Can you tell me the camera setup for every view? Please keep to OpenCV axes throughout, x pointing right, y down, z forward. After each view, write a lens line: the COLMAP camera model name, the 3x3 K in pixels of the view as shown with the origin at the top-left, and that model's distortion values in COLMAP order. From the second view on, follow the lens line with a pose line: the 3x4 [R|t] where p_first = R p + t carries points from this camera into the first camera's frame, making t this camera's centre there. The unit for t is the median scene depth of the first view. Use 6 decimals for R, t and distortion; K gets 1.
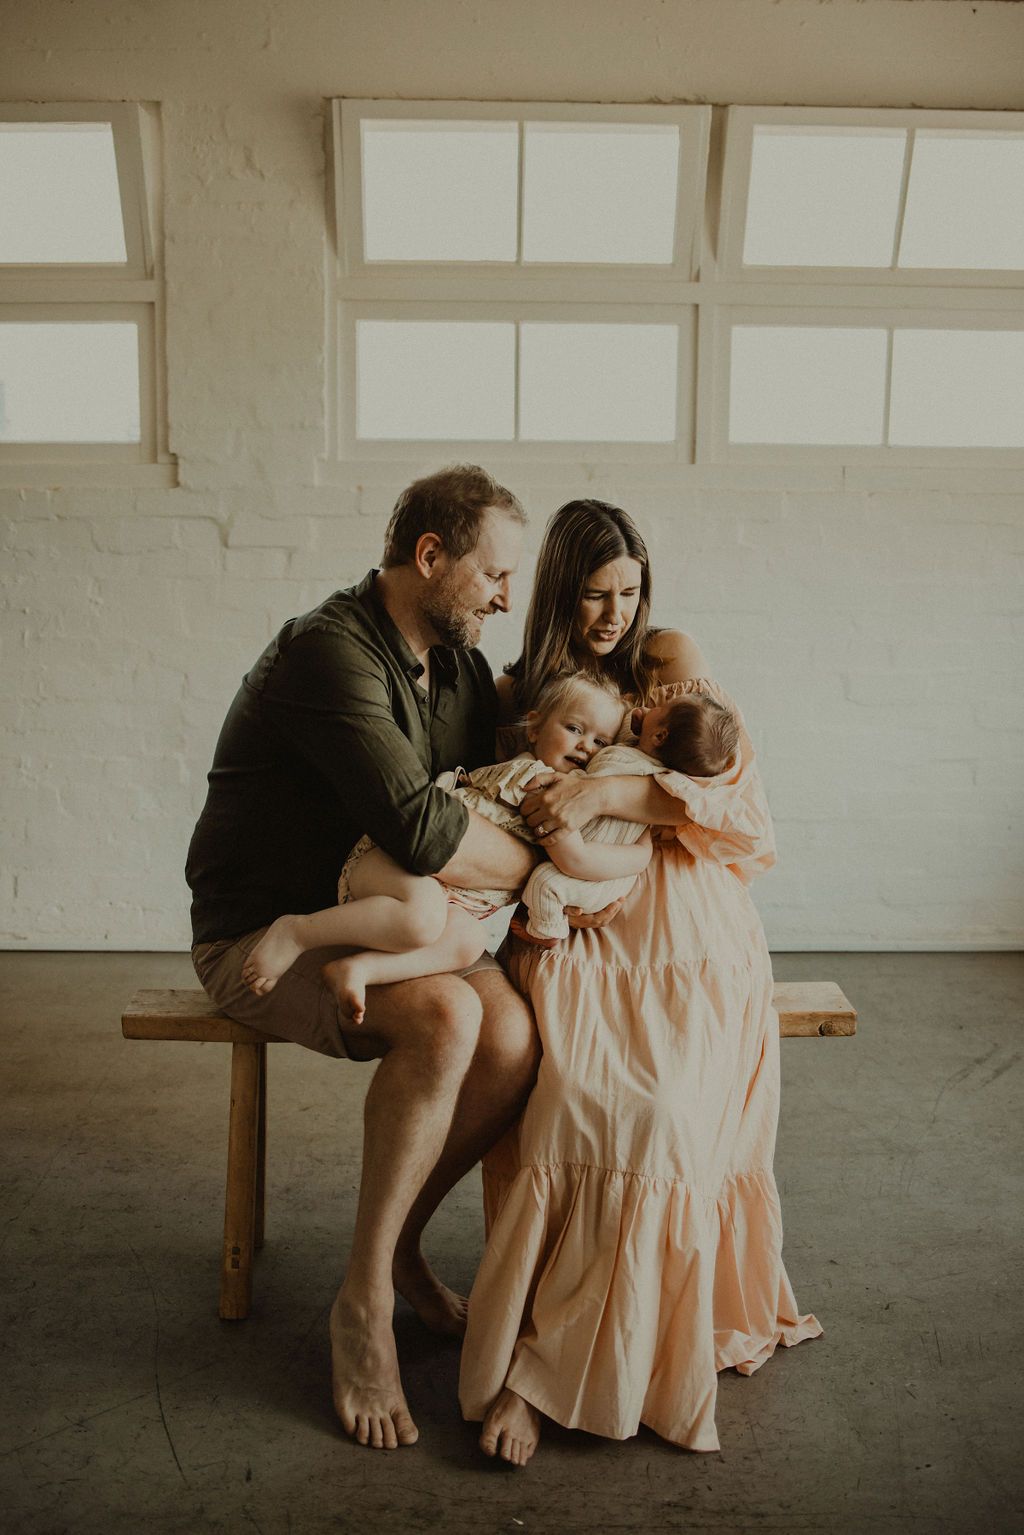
lens RADIAL K [[1556.3, 0, 518.5], [0, 1556.3, 722.5], [0, 0, 1]] dist [-0.069783, 0.024180]
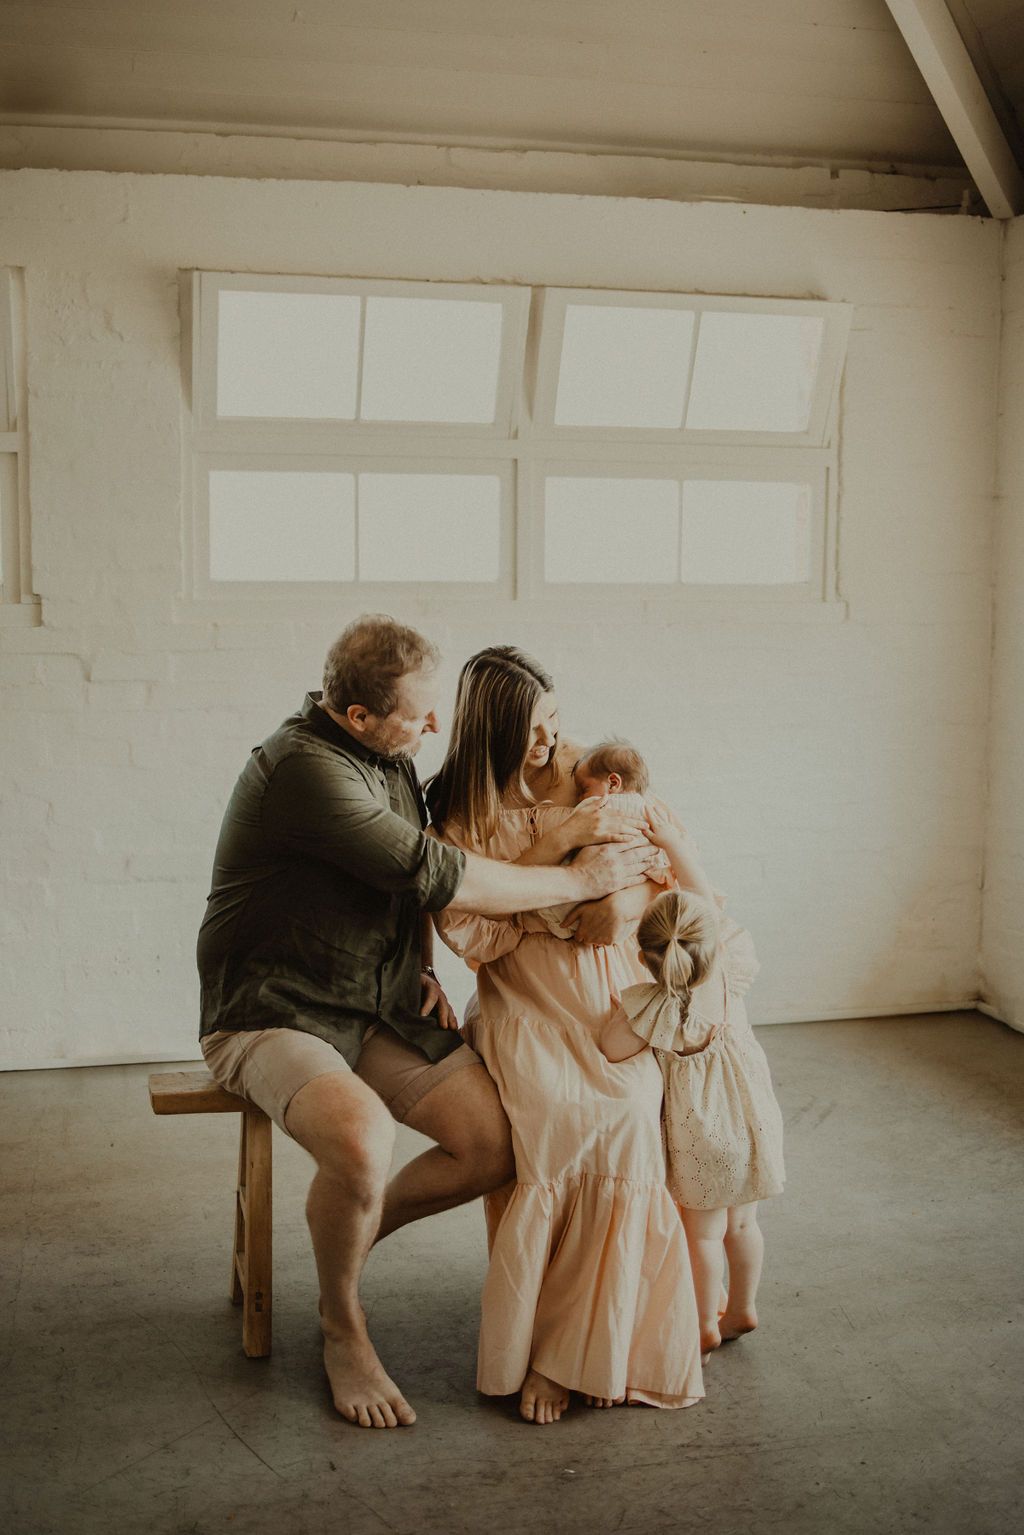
lens RADIAL K [[1598.2, 0, 488.9], [0, 1598.2, 768.1], [0, 0, 1]] dist [-0.066805, 0.019264]
pose [[0.979430, -0.028553, 0.199756, -0.146345], [0.039210, 0.997999, -0.049596, 0.011409], [-0.197941, 0.056408, 0.978590, -0.122359]]
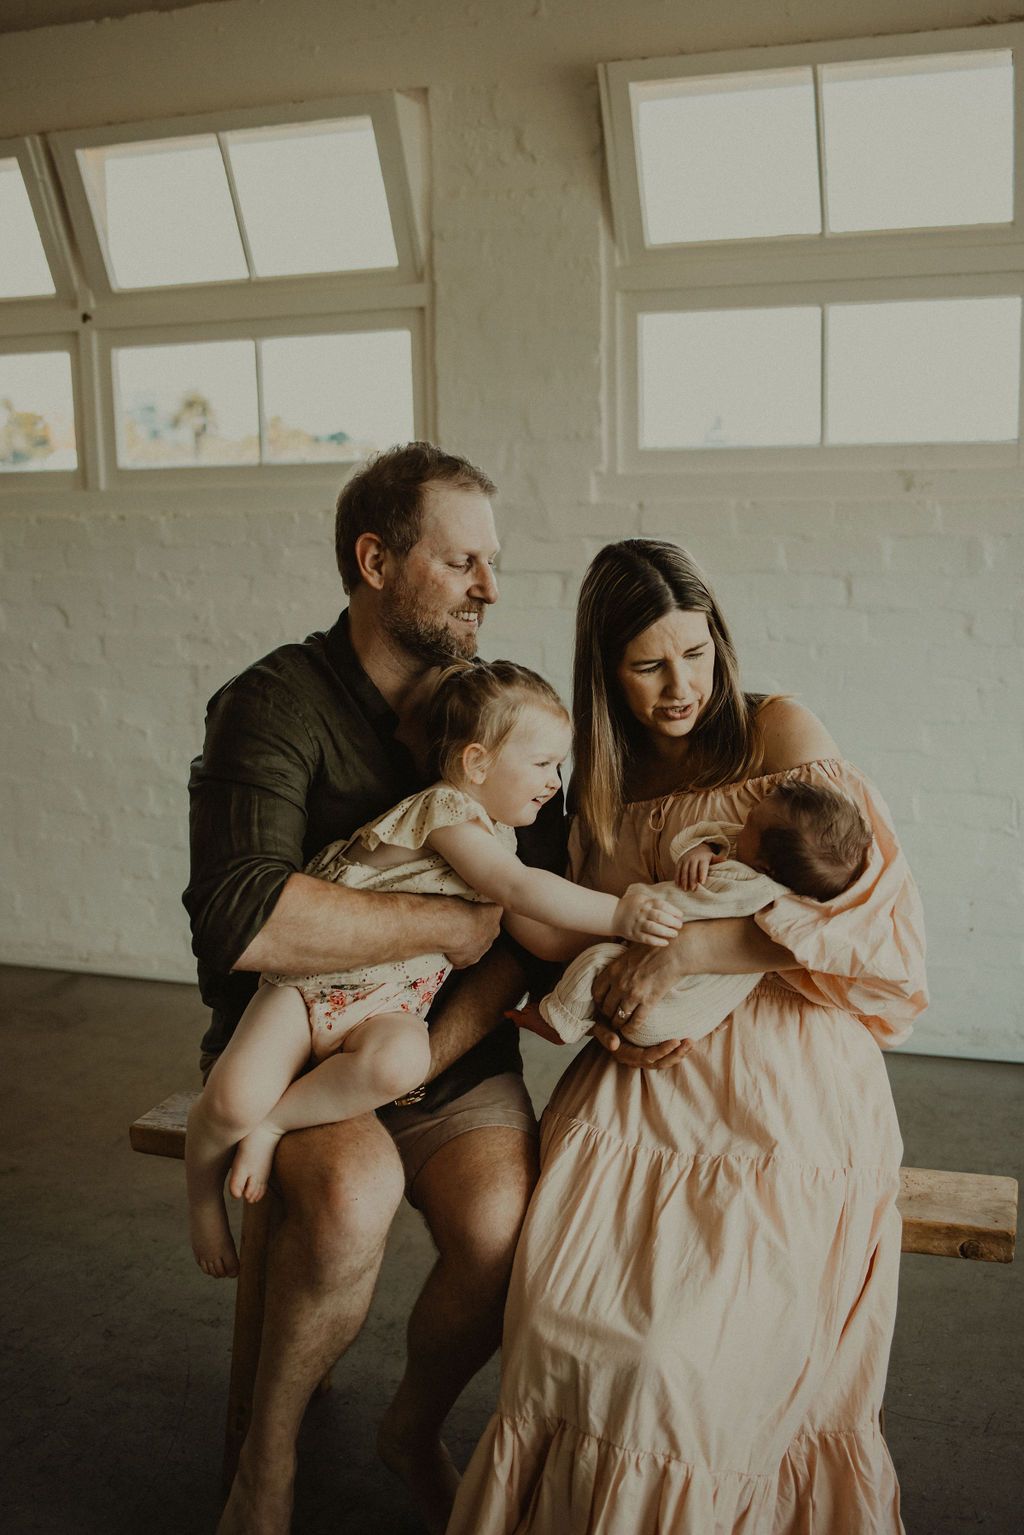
lens RADIAL K [[1584.9, 0, 500.1], [0, 1584.9, 737.0], [0, 0, 1]] dist [-0.067468, 0.029213]
pose [[0.934261, 0.030983, -0.355242, 0.152726], [-0.027630, 0.999513, 0.014508, -0.031424], [0.355519, -0.003739, 0.934662, 0.138558]]
